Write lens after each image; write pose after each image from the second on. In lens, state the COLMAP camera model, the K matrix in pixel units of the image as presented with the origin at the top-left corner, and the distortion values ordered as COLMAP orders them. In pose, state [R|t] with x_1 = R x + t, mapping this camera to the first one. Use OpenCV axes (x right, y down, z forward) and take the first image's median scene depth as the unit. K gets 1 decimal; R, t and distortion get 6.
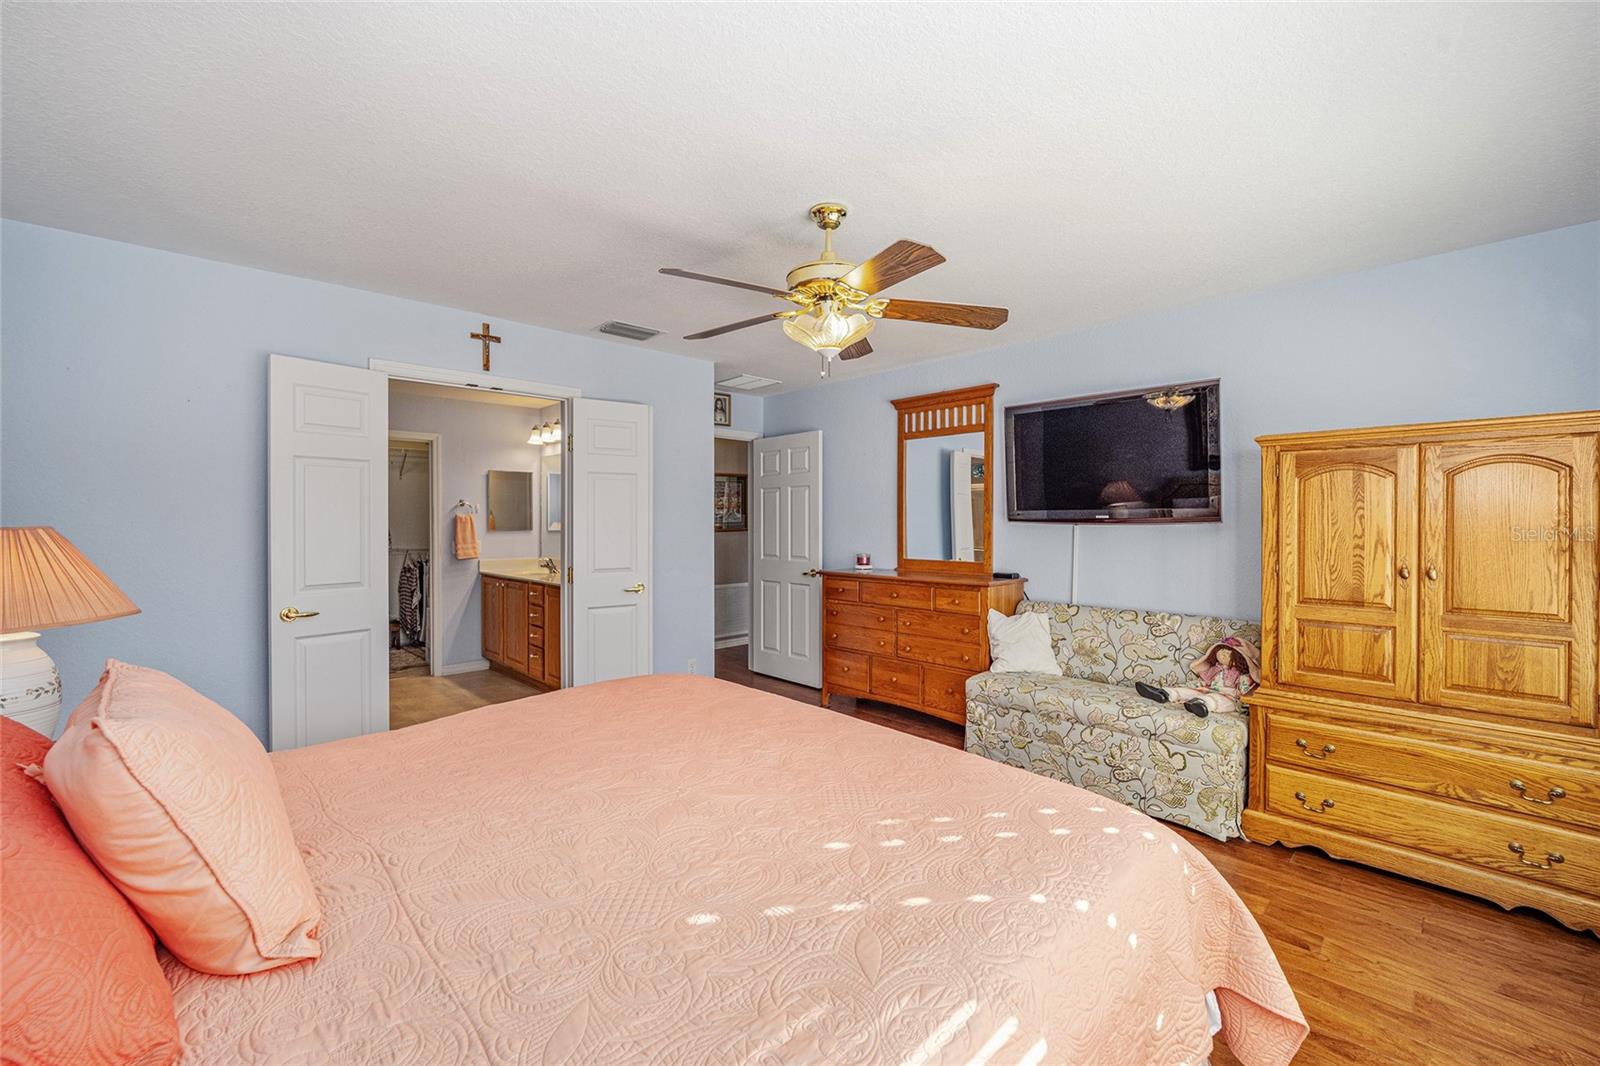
lens RADIAL K [[646.0, 0, 803.0], [0, 646.0, 526.4], [0, 0, 1]] dist [-0.016358, -0.000775]
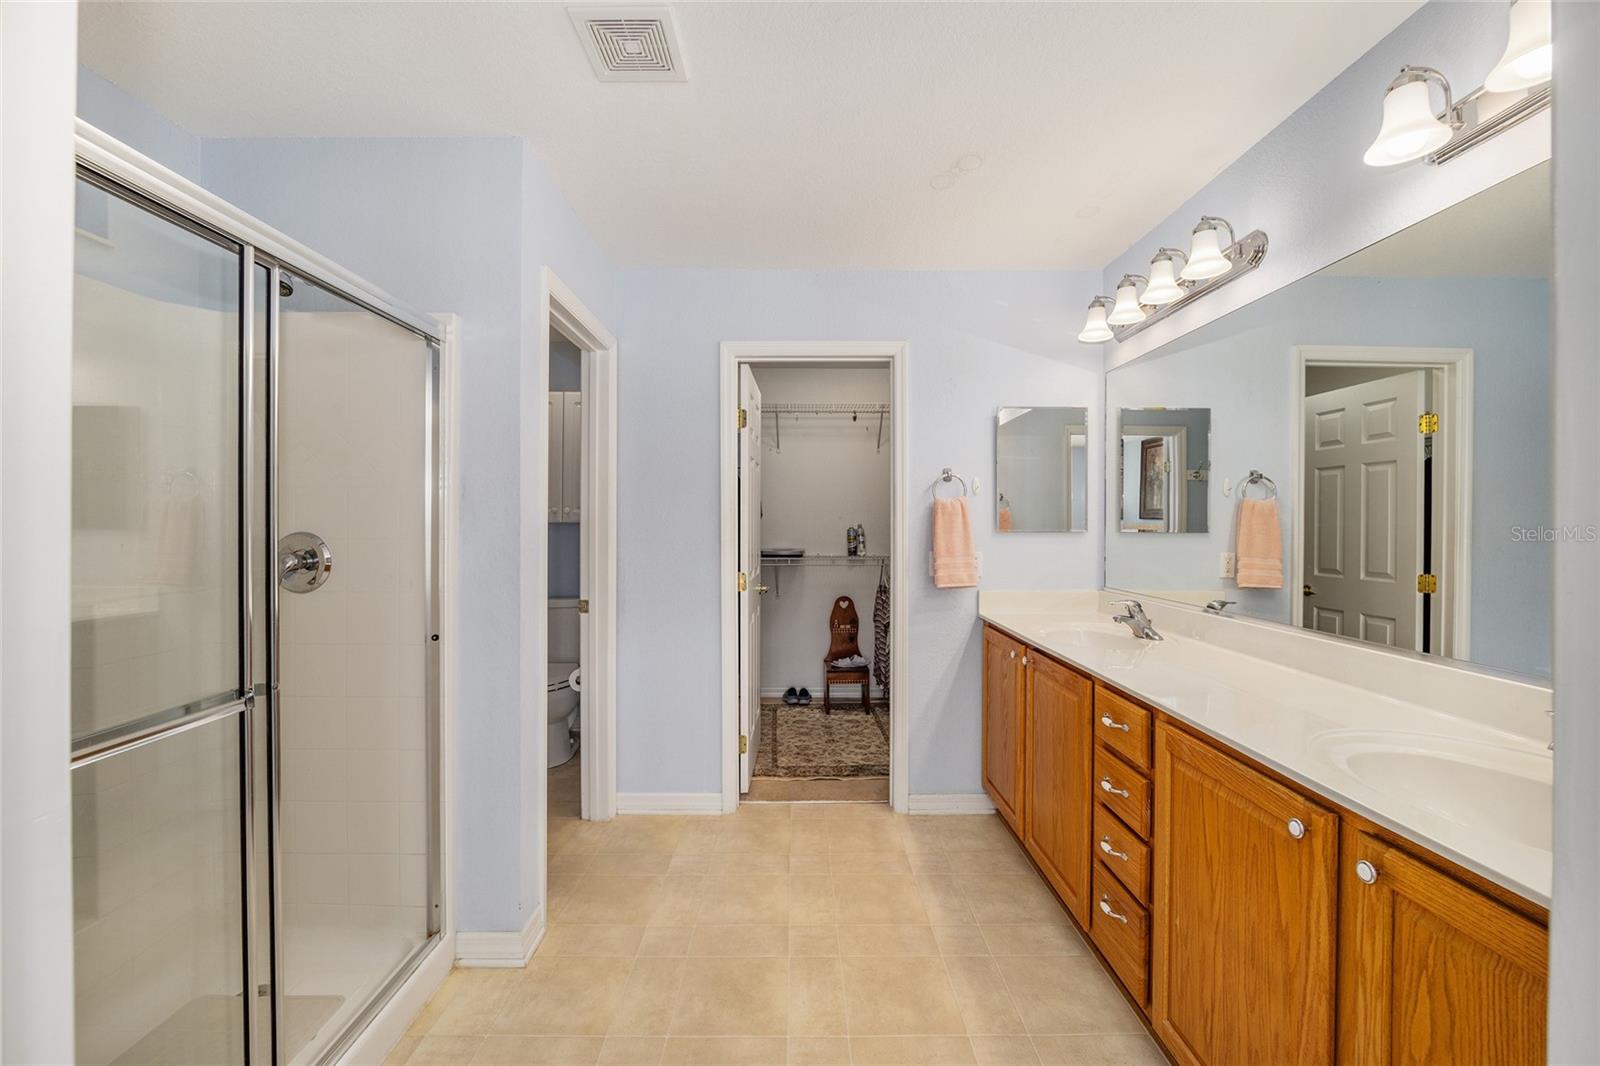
lens RADIAL K [[646.0, 0, 802.0], [0, 646.0, 533.1], [0, 0, 1]] dist [-0.016358, -0.000775]
pose [[0.722385, 0.010849, -0.691406, -0.260674], [-0.013355, 0.999909, 0.001736, 0.009331], [0.691362, 0.007980, 0.722465, 0.552348]]
